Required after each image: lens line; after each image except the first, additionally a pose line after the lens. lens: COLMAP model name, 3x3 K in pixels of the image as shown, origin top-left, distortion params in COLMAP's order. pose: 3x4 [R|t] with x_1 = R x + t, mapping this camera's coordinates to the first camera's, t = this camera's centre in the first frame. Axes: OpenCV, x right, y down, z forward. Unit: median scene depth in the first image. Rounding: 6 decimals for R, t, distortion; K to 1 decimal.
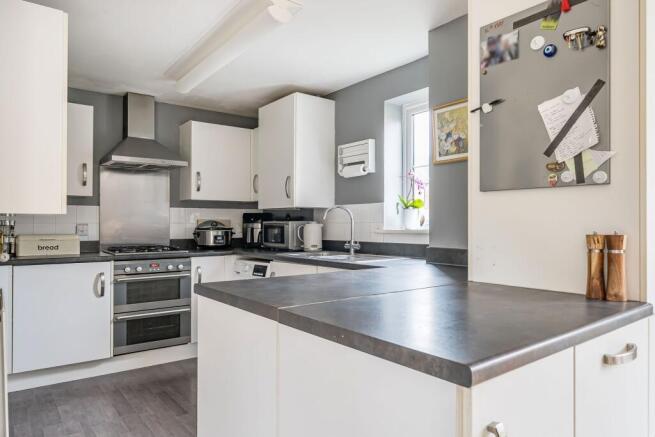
lens RADIAL K [[443.1, 0, 327.0], [0, 443.1, 221.4], [0, 0, 1]] dist [-0.001795, -0.001493]
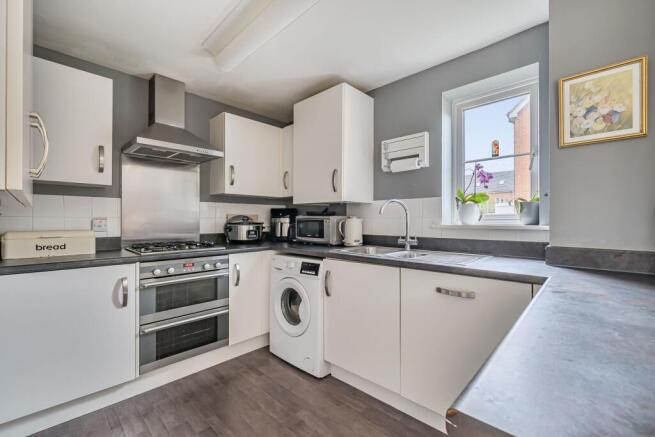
lens RADIAL K [[280.3, 0, 324.4], [0, 280.3, 219.6], [0, 0, 1]] dist [-0.000161, 0.000344]
pose [[0.988554, 0.001949, 0.150854, -0.203818], [-0.002909, 0.999977, 0.006141, 0.003992], [-0.150839, -0.006509, 0.988537, 0.400033]]
